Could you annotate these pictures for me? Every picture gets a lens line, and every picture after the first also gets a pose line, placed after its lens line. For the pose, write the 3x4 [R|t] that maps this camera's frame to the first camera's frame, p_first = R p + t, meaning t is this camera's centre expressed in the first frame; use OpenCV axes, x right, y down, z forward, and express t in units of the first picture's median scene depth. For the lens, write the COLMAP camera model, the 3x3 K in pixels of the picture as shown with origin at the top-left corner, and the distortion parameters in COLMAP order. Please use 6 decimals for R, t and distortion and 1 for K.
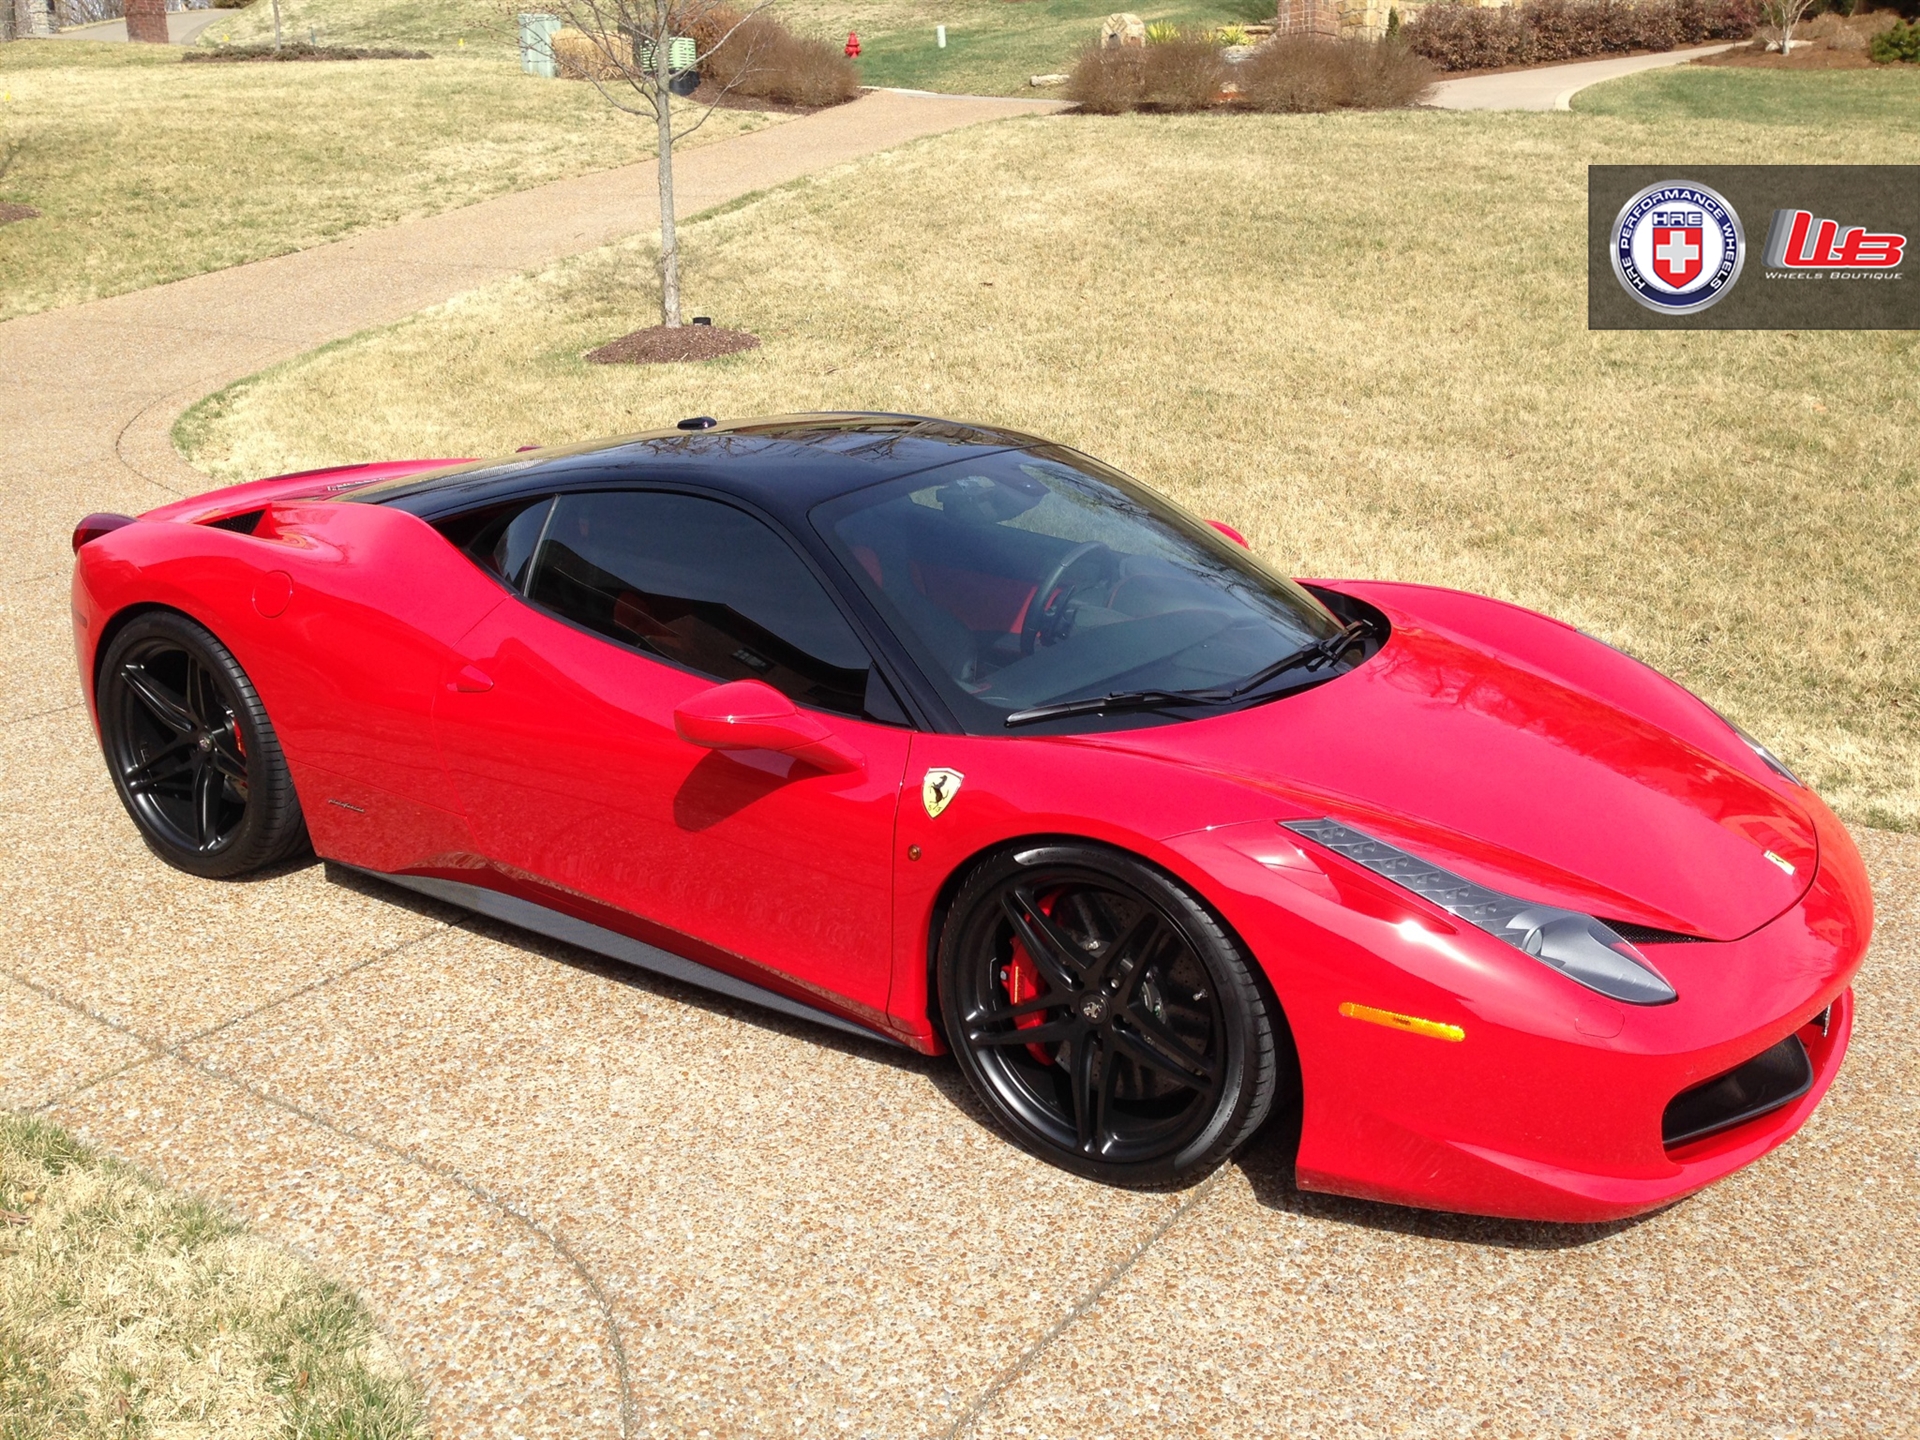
lens RADIAL K [[1788.3, 0, 970.8], [0, 1788.3, 715.1], [0, 0, 1]] dist [0.055920, 0.000000]
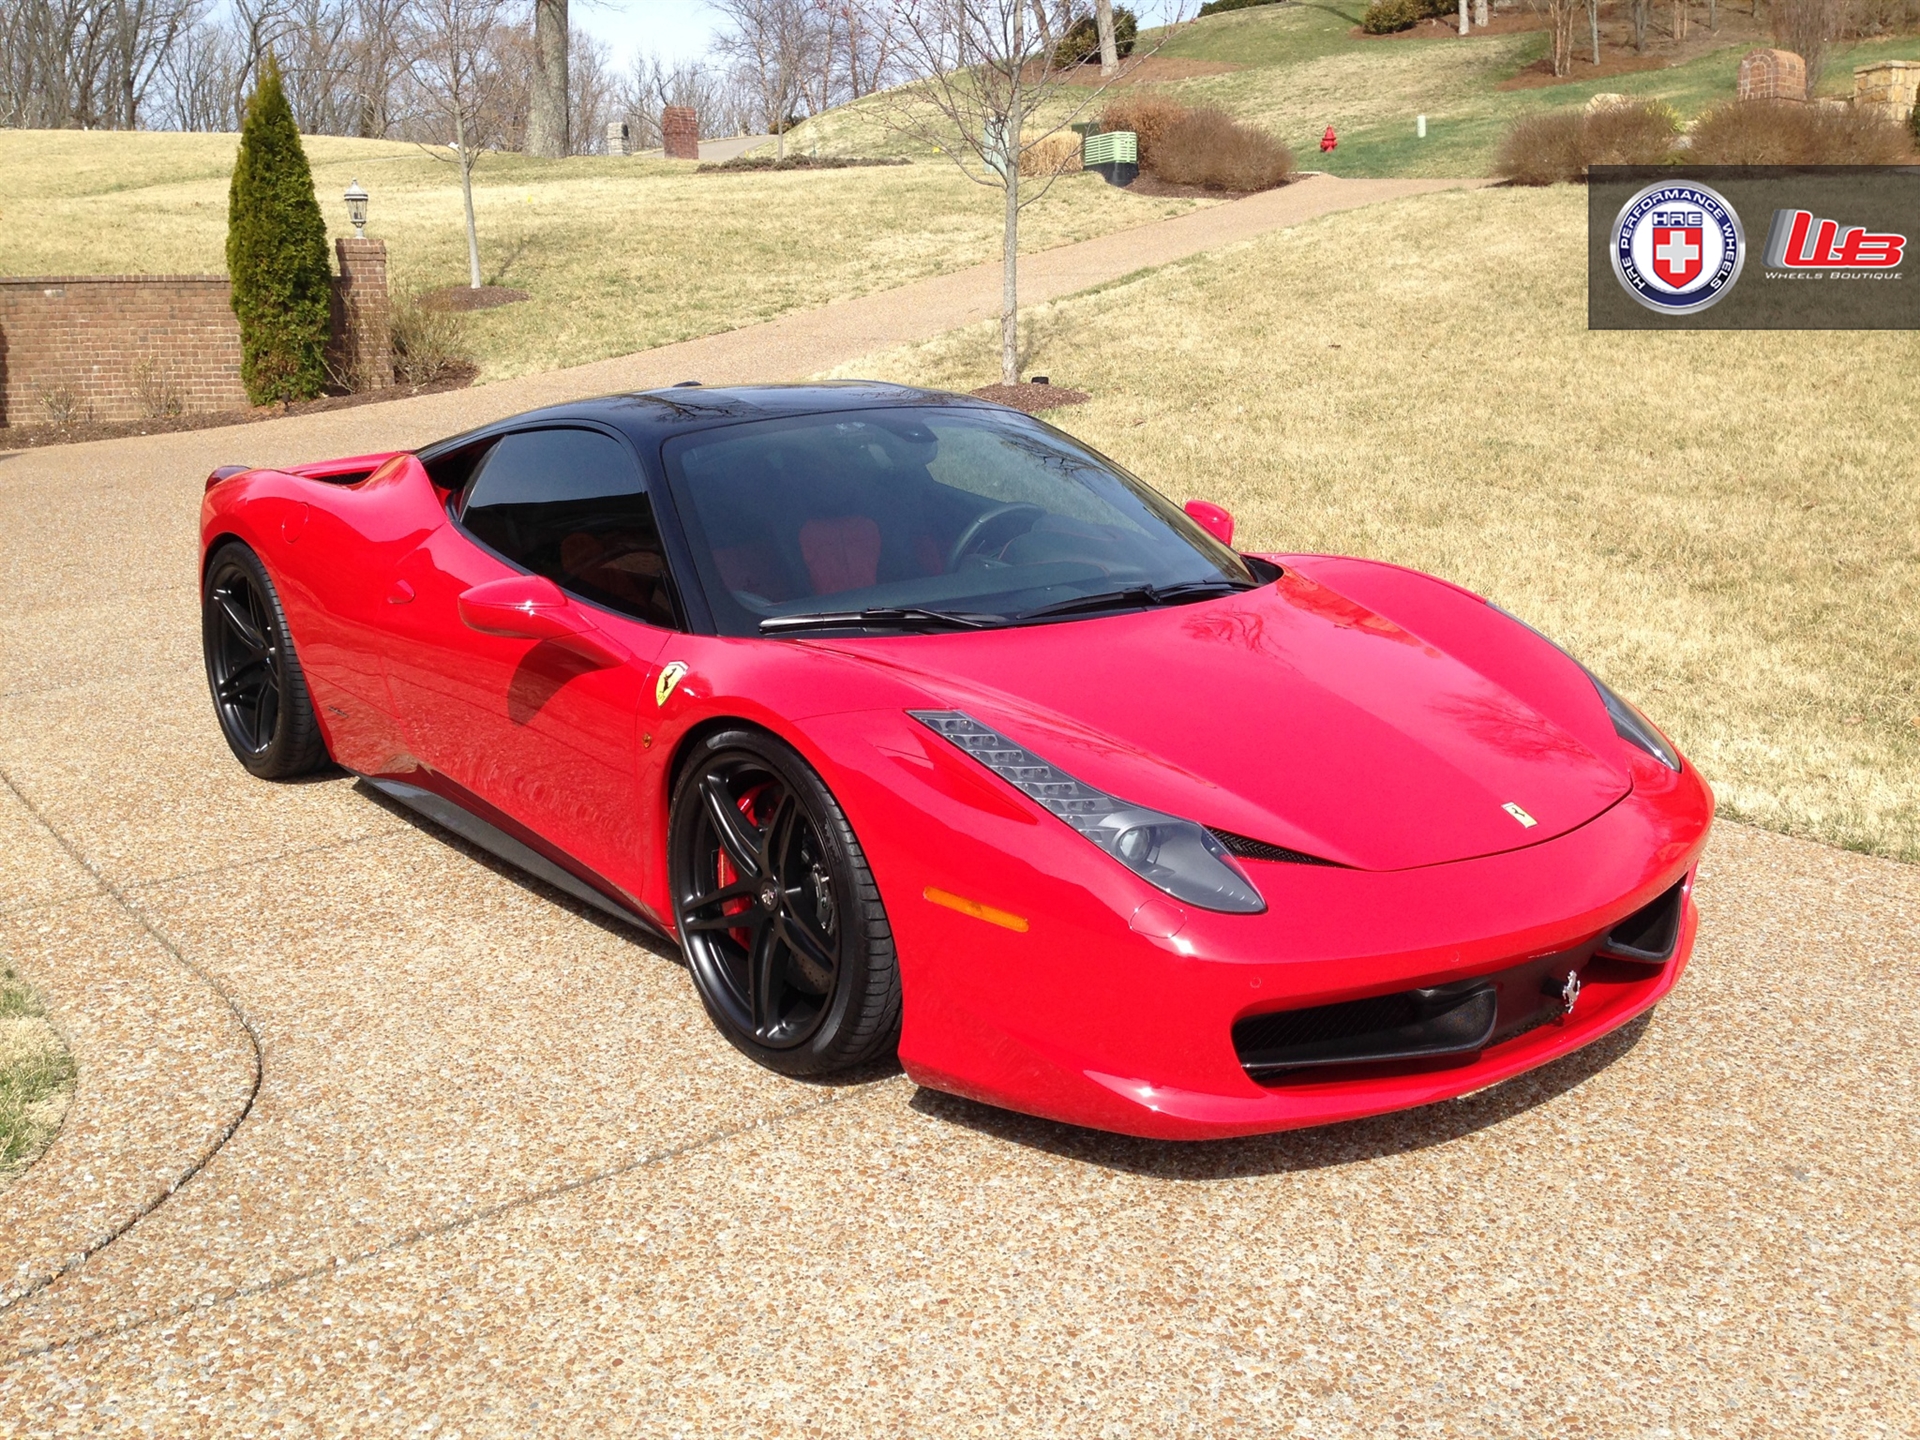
lens RADIAL K [[1788.3, 0, 971.3], [0, 1788.3, 732.3], [0, 0, 1]] dist [0.055920, 0.000000]
pose [[0.957055, 0.060542, -0.283515, 0.329635], [-0.074657, 0.996437, -0.039239, 0.072959], [0.280129, 0.058721, 0.958165, 0.032482]]
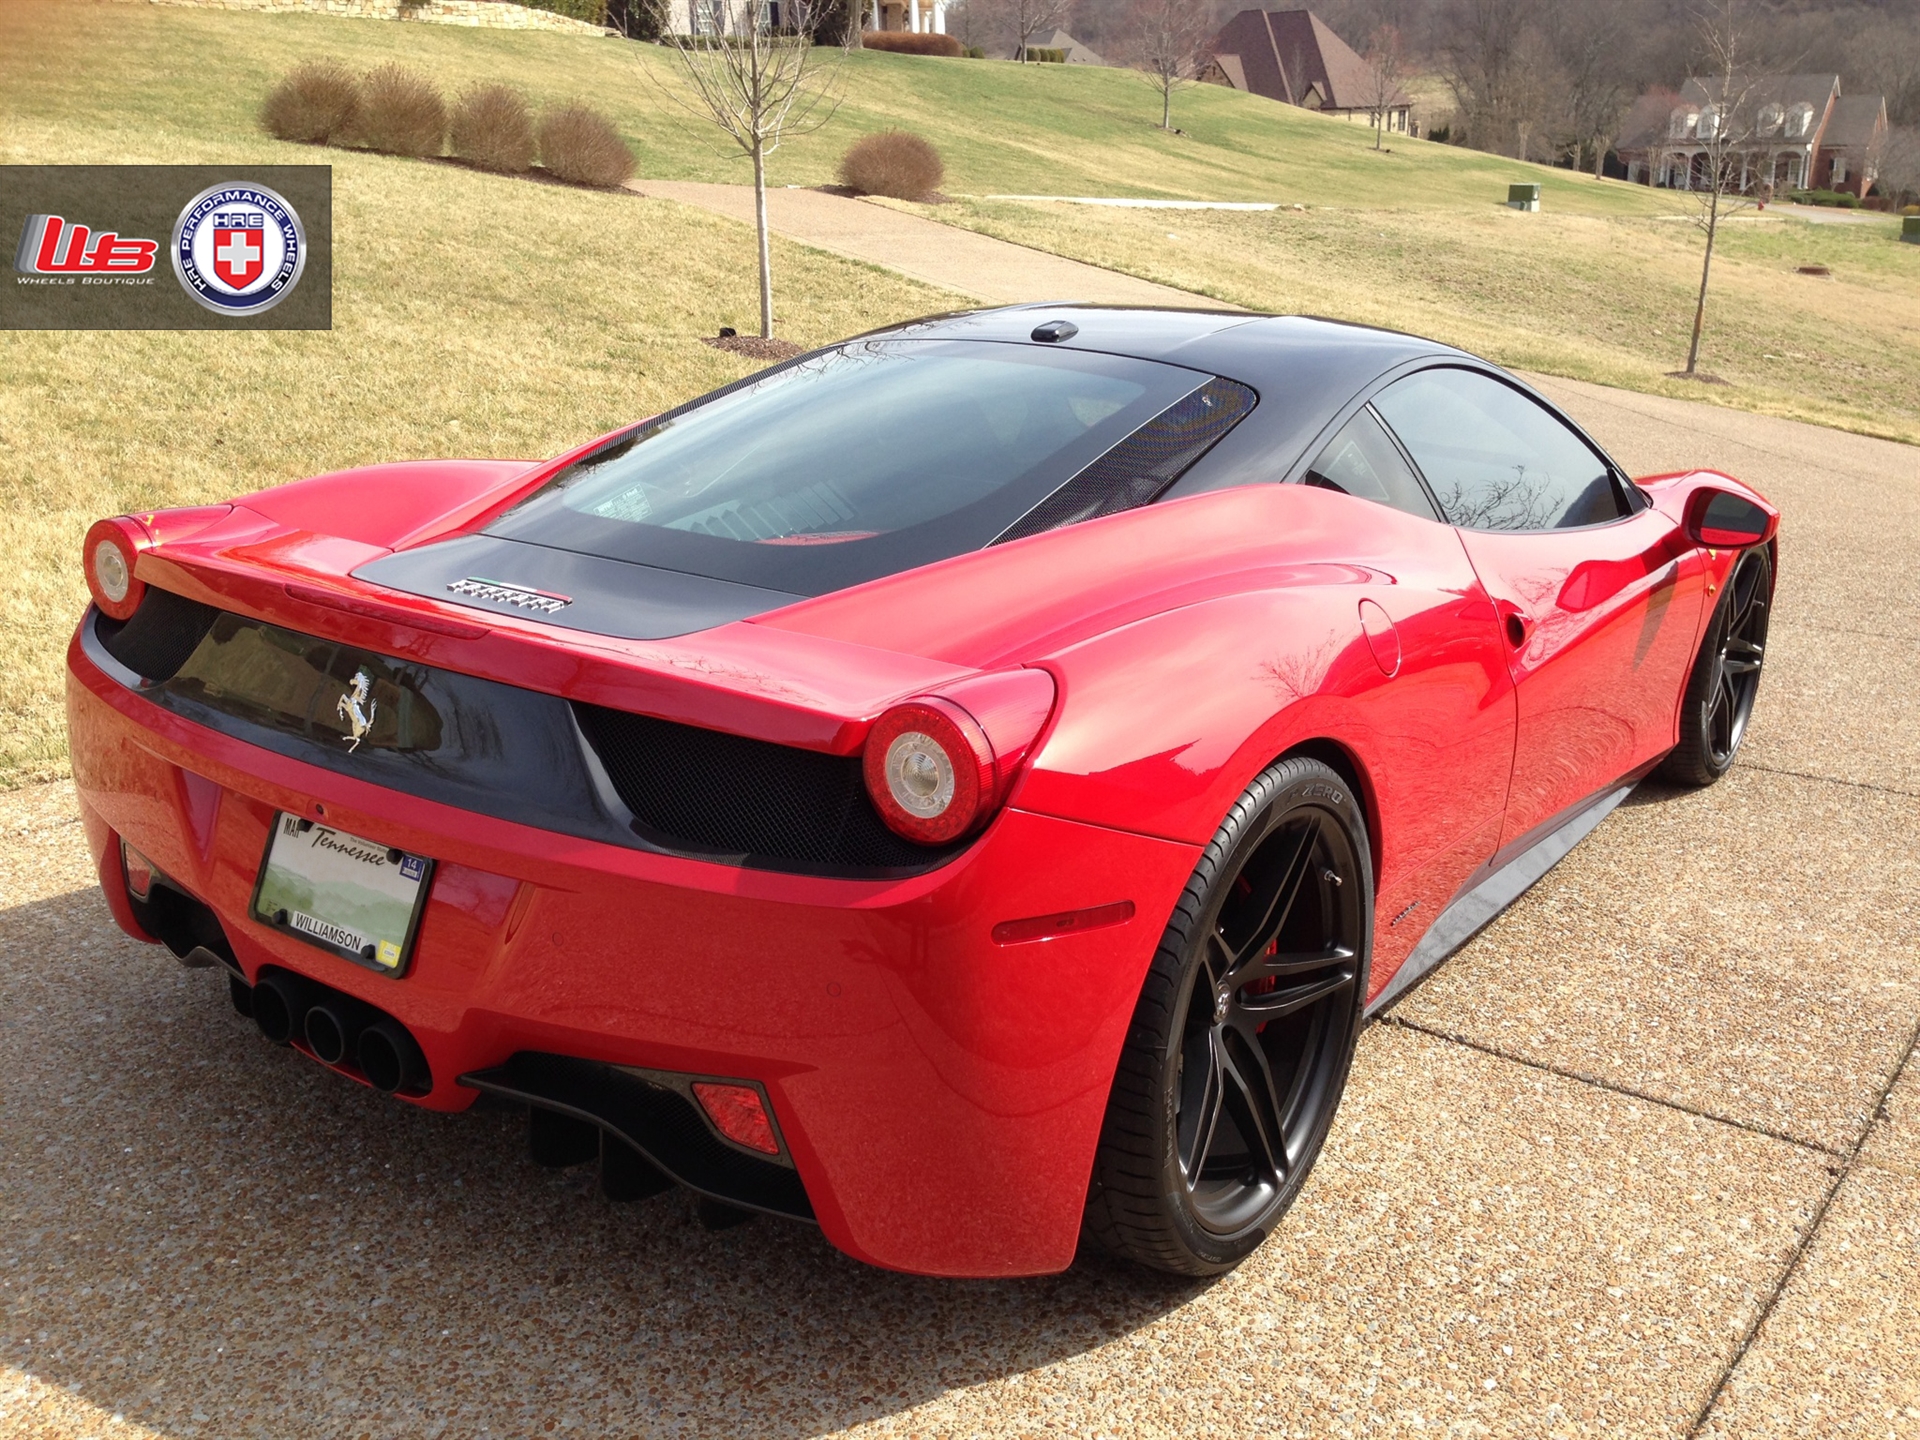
lens RADIAL K [[1788.3, 0, 929.4], [0, 1788.3, 721.4], [0, 0, 1]] dist [0.055920, 0.000000]
pose [[0.030436, -0.286279, 0.957663, -0.917270], [0.271316, 0.924501, 0.267743, -0.228936], [-0.962009, 0.251680, 0.105811, 1.030609]]
